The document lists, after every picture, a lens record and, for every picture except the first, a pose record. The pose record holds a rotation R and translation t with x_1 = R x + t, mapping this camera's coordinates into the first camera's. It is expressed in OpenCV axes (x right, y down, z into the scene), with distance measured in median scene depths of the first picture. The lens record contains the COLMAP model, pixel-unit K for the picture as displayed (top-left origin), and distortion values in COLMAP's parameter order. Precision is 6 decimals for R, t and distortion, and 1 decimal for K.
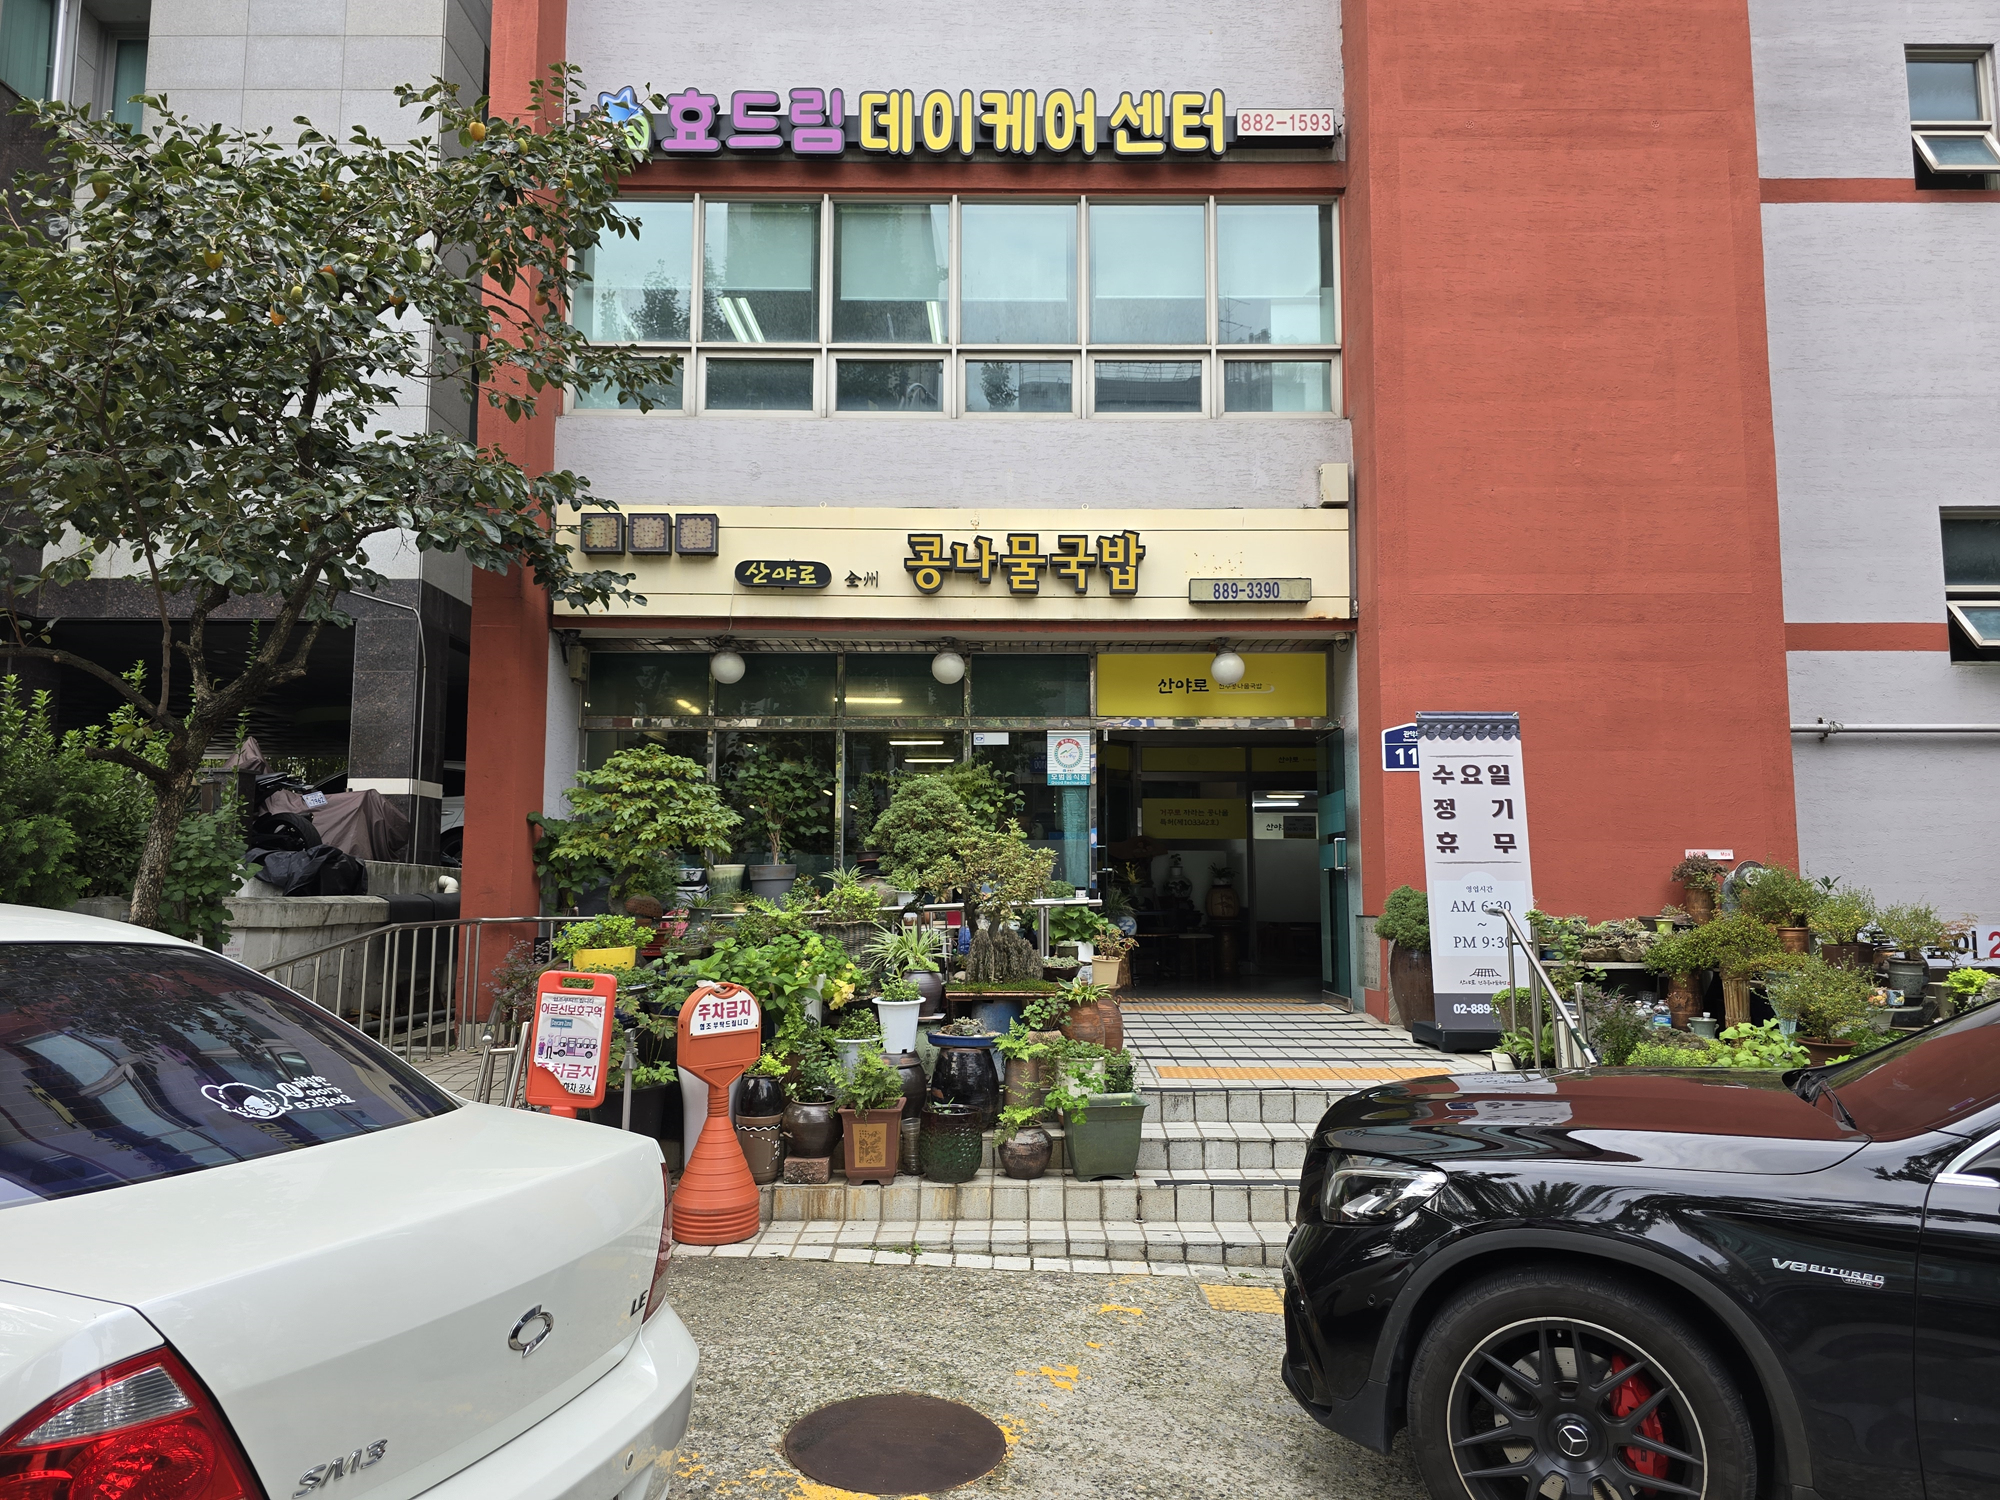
lens RADIAL K [[1339.5, 0, 1003.4], [0, 1339.5, 758.1], [0, 0, 1]] dist [0.023683, 0.004011]
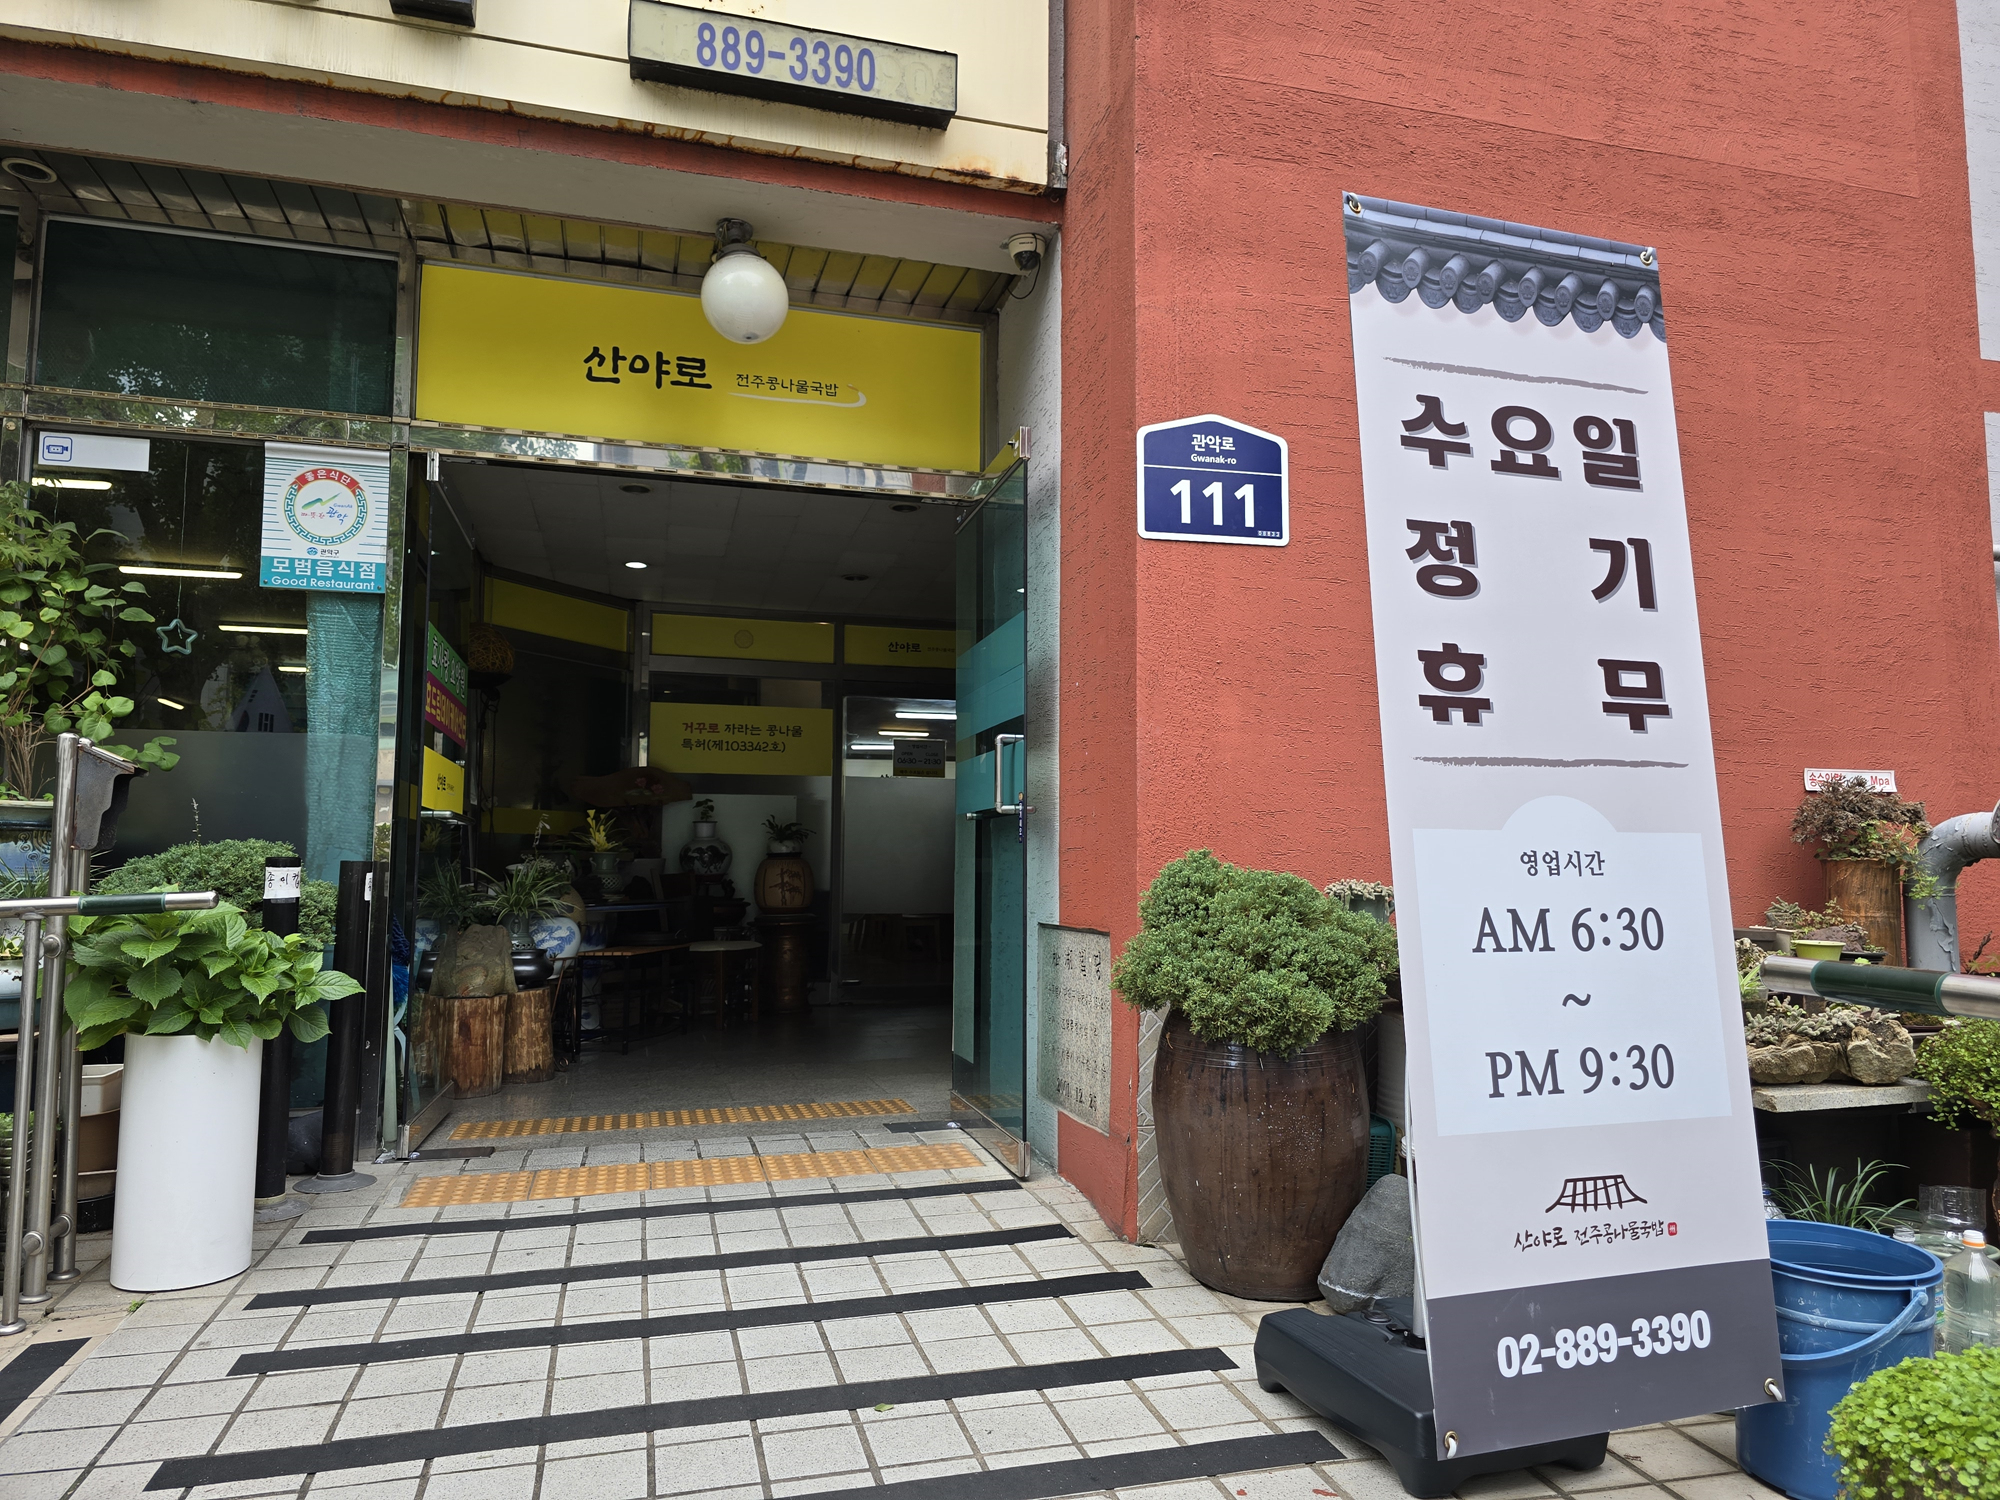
lens RADIAL K [[1339.5, 0, 1002.2], [0, 1339.5, 753.0], [0, 0, 1]] dist [0.023683, 0.004011]
pose [[0.962124, 0.023751, 0.271575, 0.147494], [-0.028641, 0.999491, 0.014056, 0.062745], [-0.271103, -0.021302, 0.962315, 0.646675]]
